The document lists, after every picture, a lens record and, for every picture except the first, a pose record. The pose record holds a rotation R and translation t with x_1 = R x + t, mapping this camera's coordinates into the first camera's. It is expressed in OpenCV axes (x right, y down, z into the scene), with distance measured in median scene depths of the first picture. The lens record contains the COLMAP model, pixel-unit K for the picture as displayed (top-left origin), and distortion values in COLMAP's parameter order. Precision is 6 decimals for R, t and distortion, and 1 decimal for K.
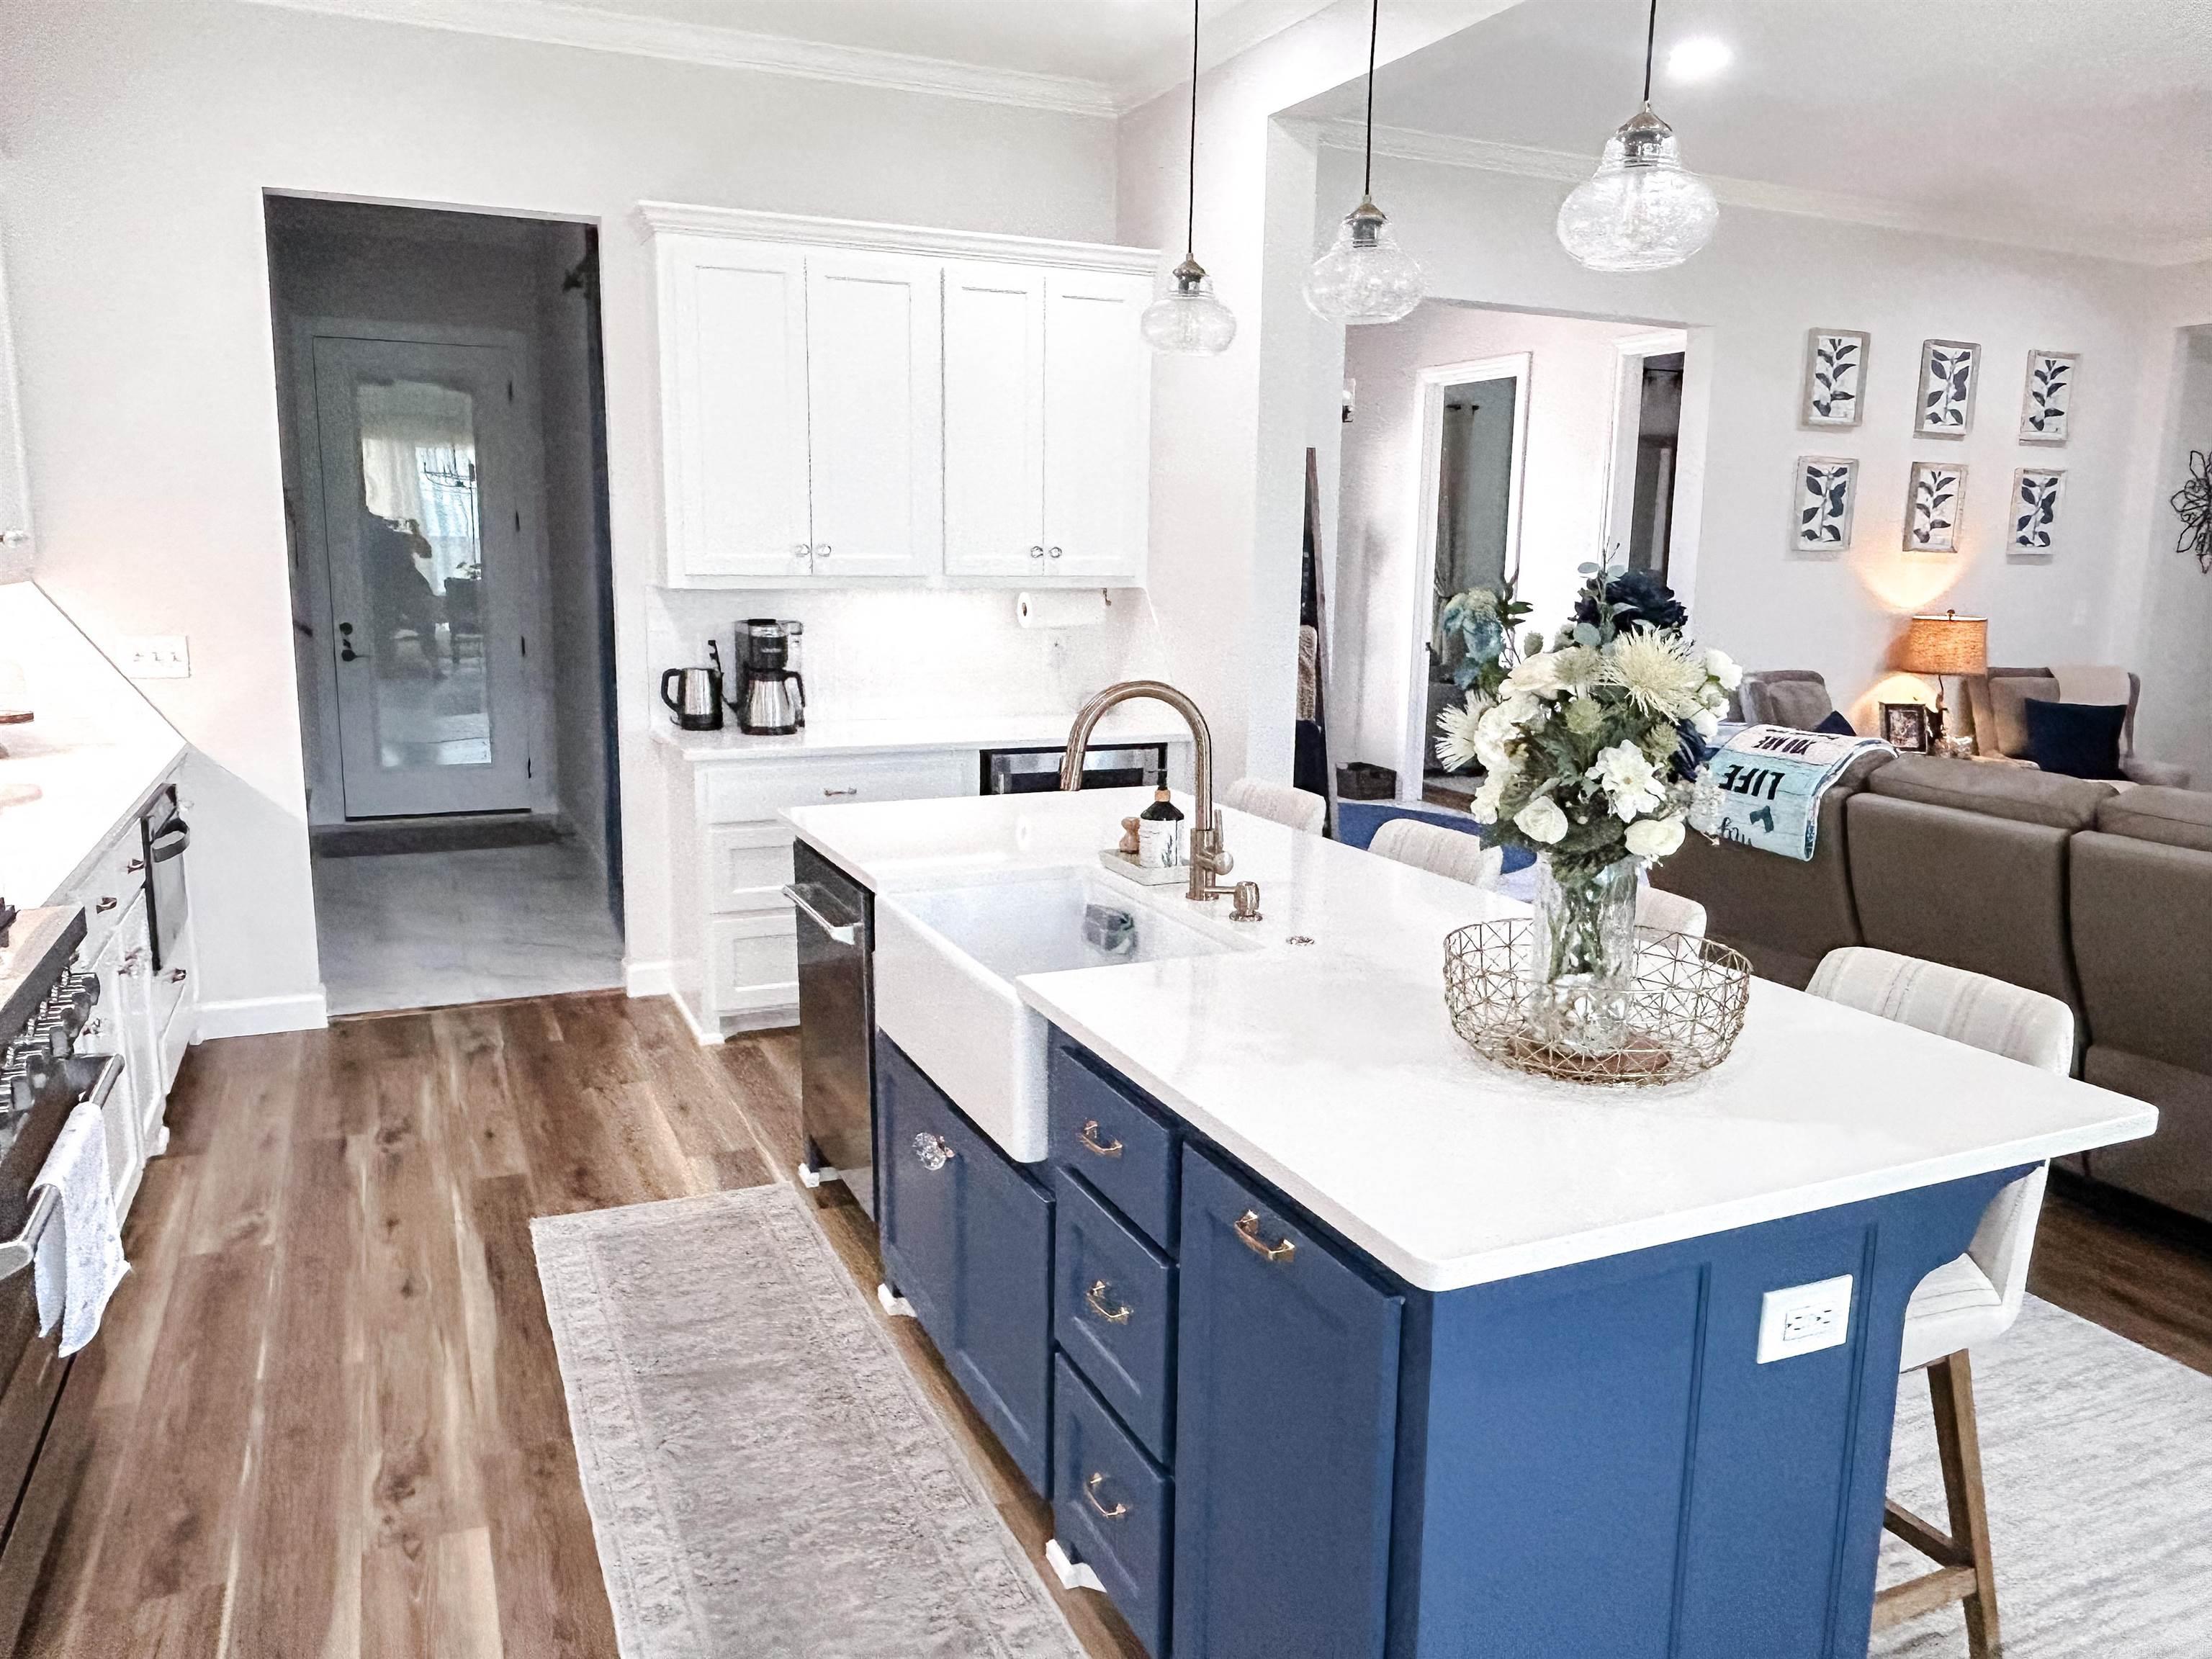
lens RADIAL K [[1554.9, 0, 1089.8], [0, 1554.9, 830.3], [0, 0, 1]] dist [-0.006398, -0.010947]
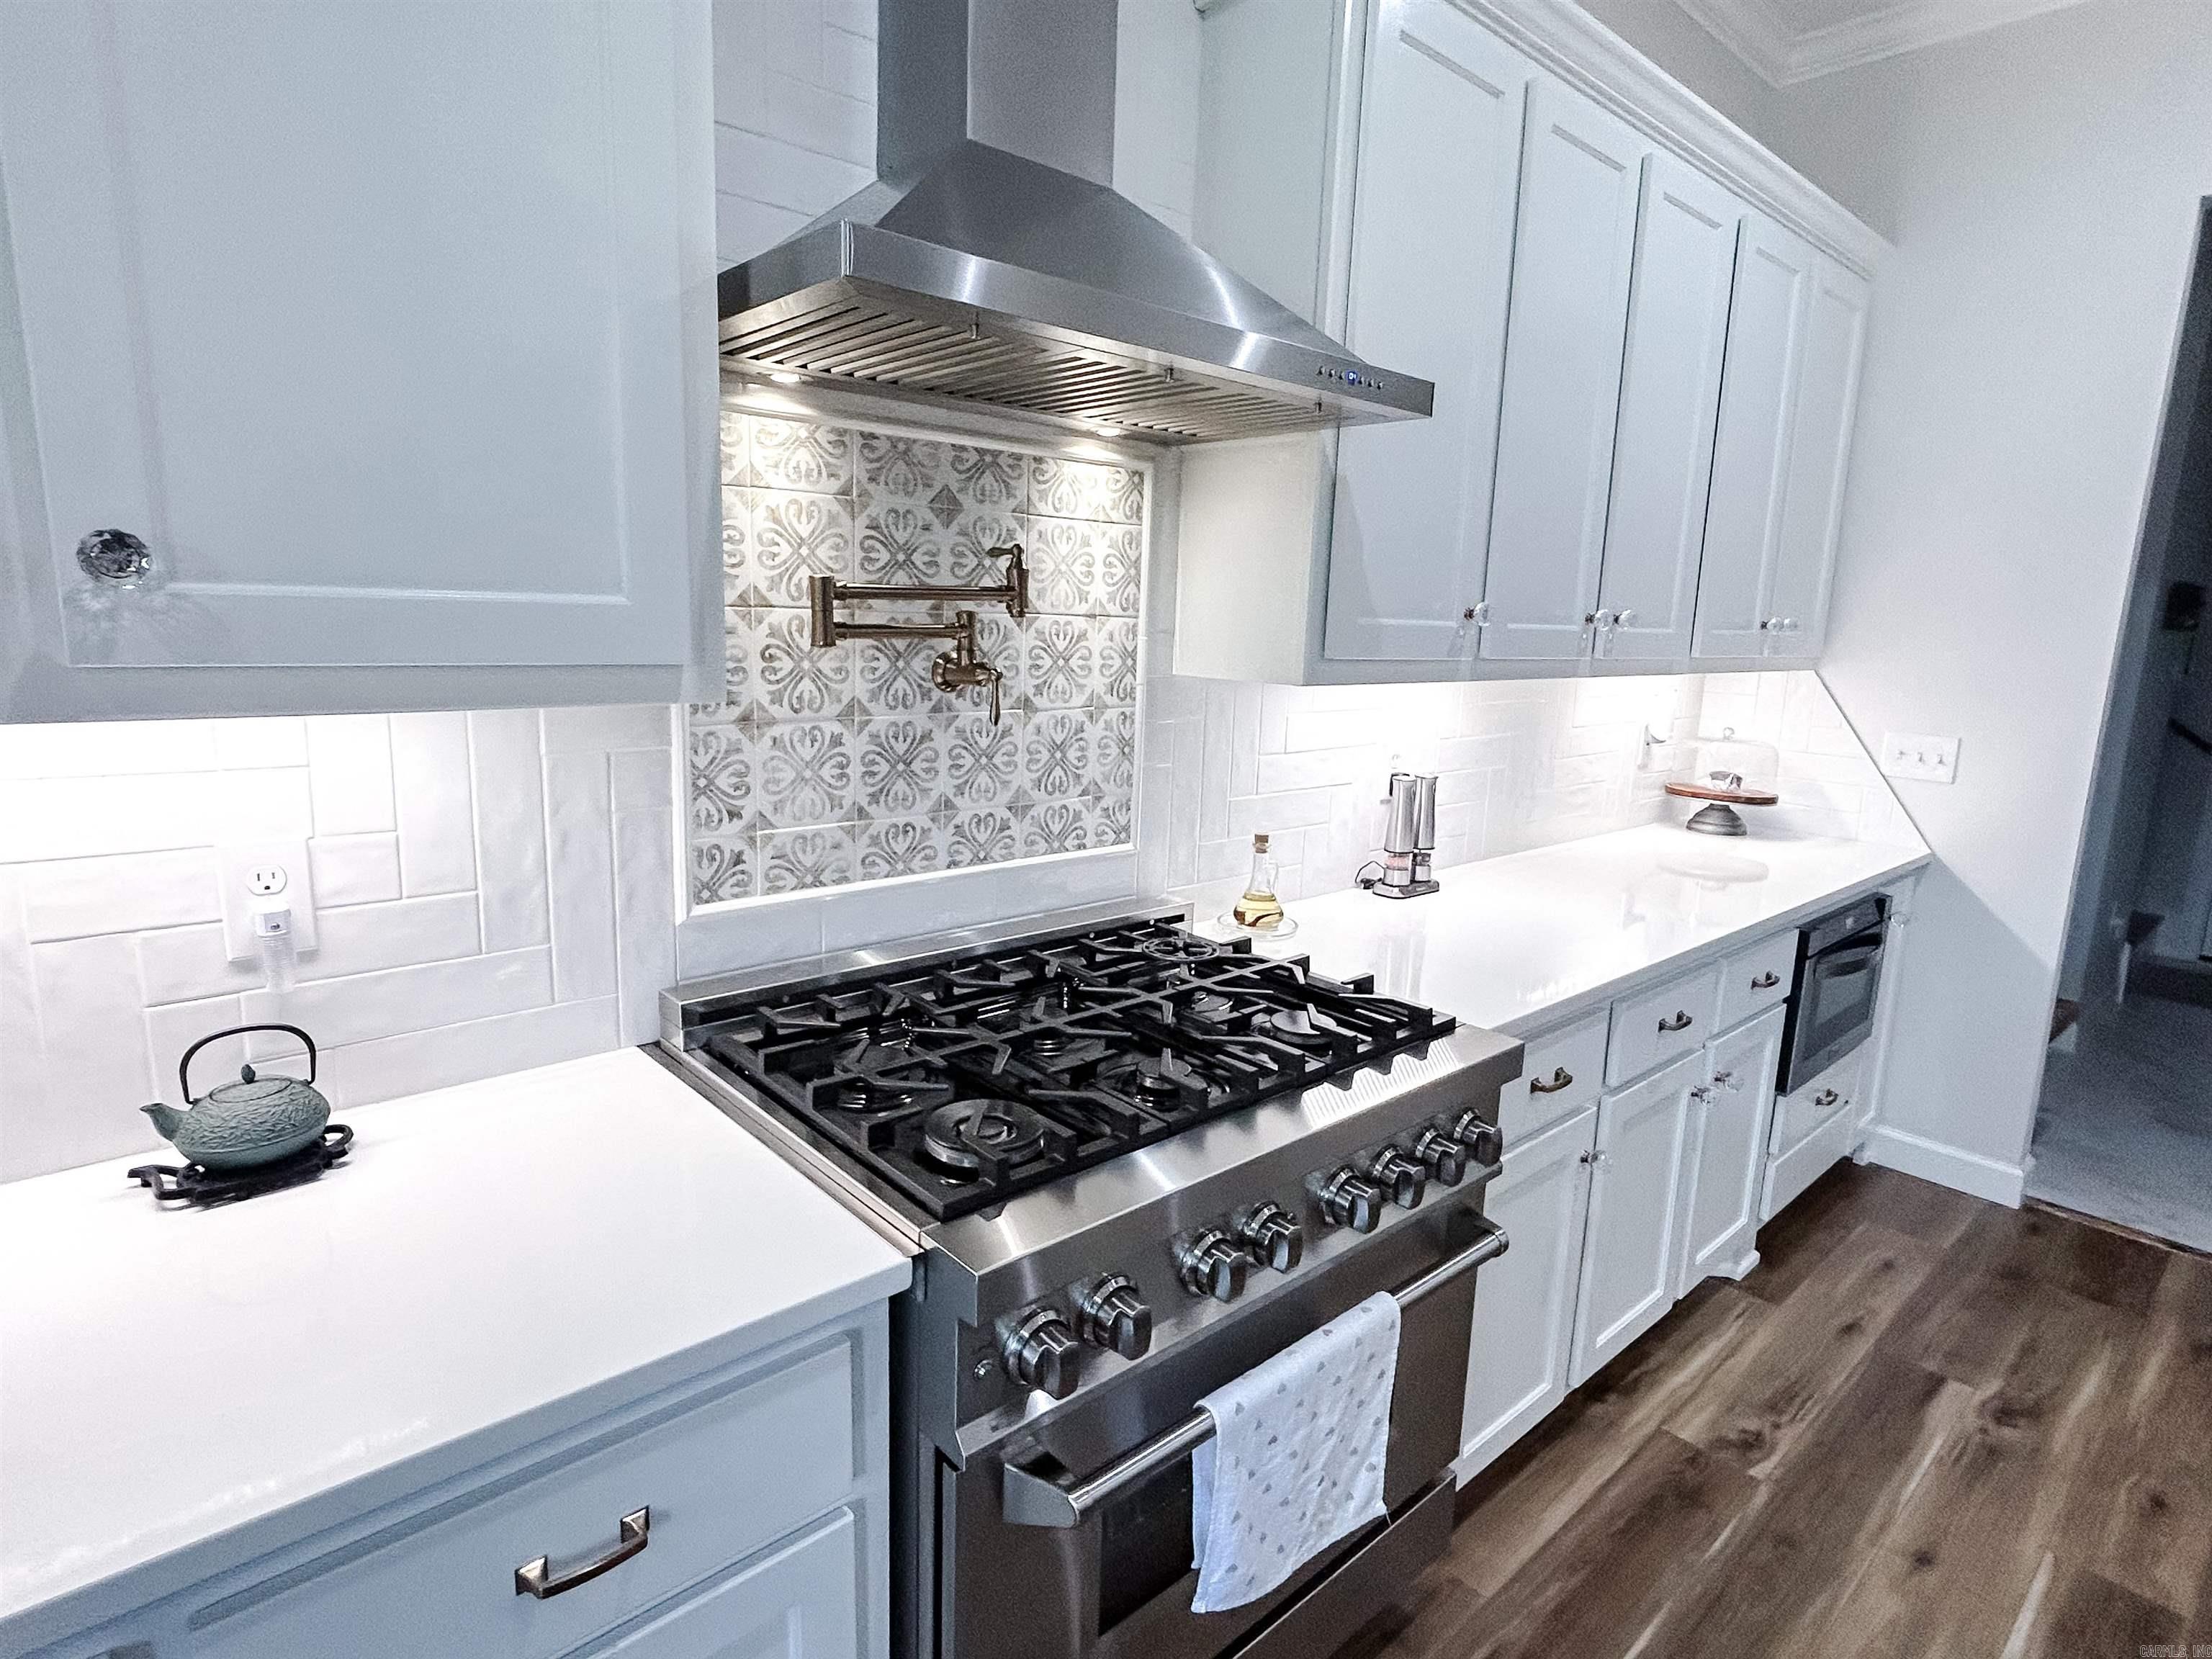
lens RADIAL K [[1168.0, 0, 1099.5], [0, 1168.0, 818.3], [0, 0, 1]] dist [-0.006318, 0.001711]
pose [[0.297041, 0.161334, -0.941137, -0.075331], [-0.201351, 0.974044, 0.103425, -0.044699], [0.933394, 0.158777, 0.321815, 0.288320]]
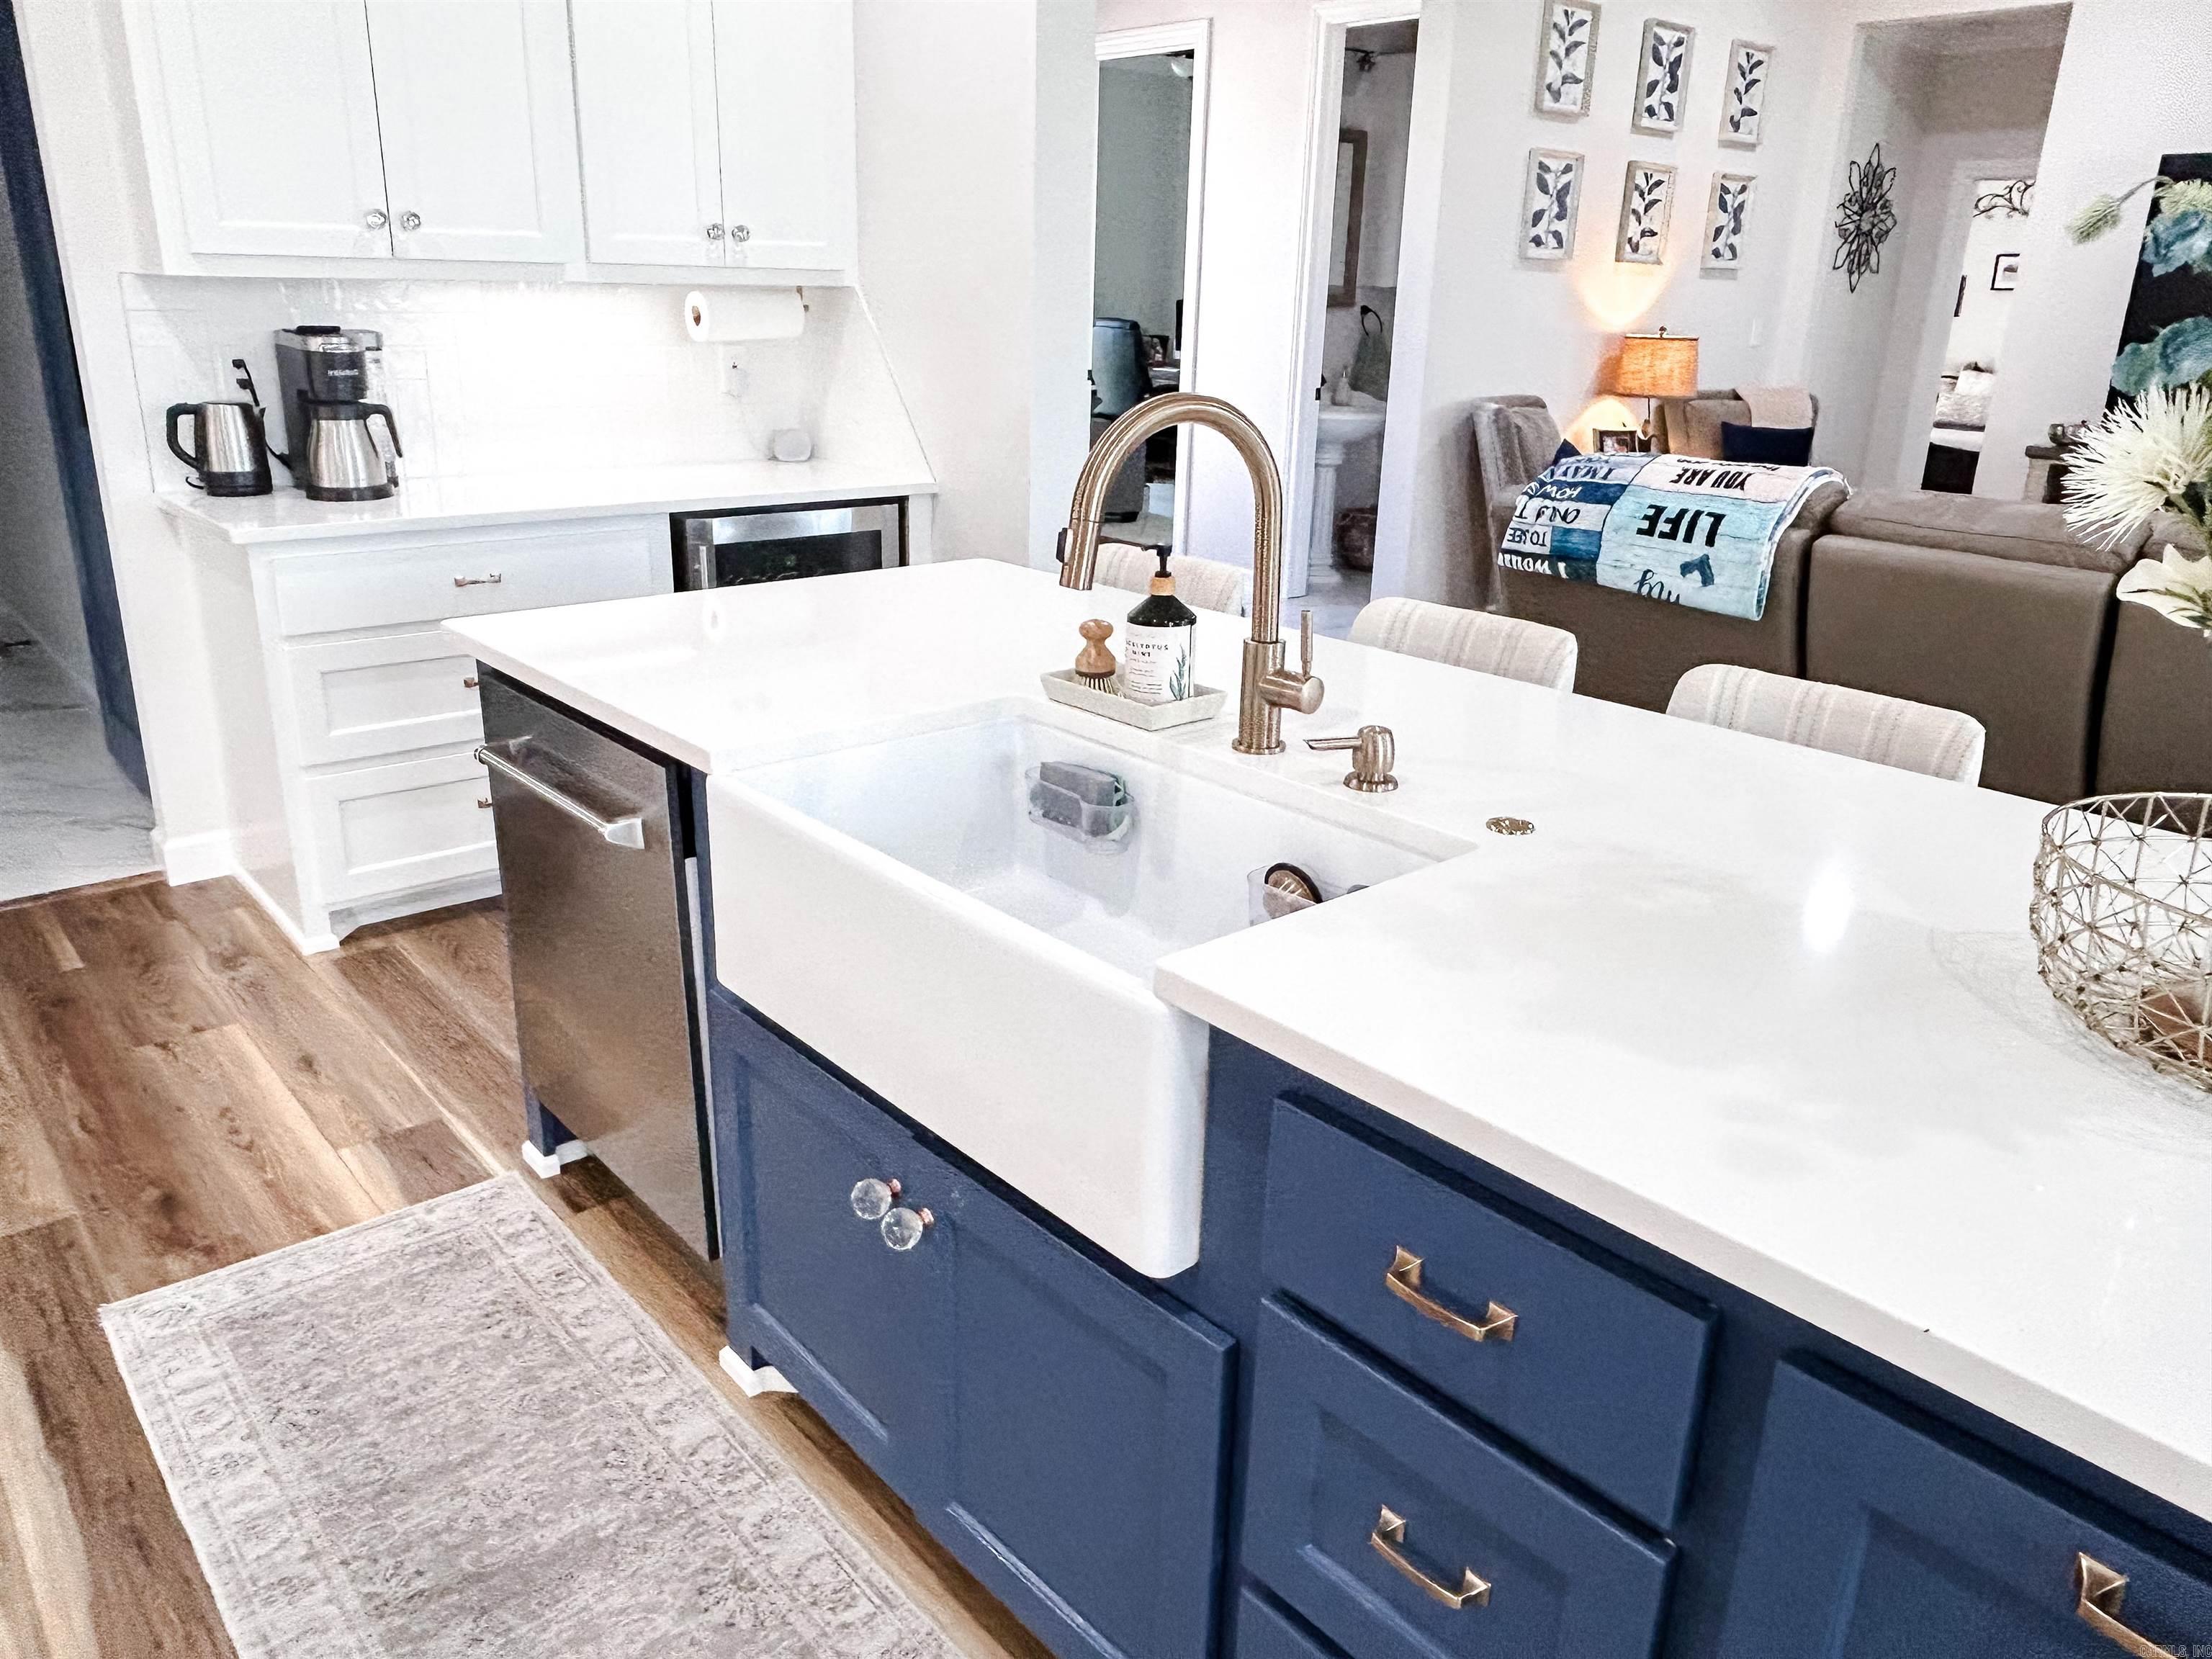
lens RADIAL K [[1554.9, 0, 1089.8], [0, 1554.9, 830.3], [0, 0, 1]] dist [-0.006398, -0.010947]
pose [[0.956967, -0.087283, 0.276759, -0.095329], [0.041604, 0.985109, 0.166822, -0.018014], [-0.287199, -0.148129, 0.946348, 0.230887]]
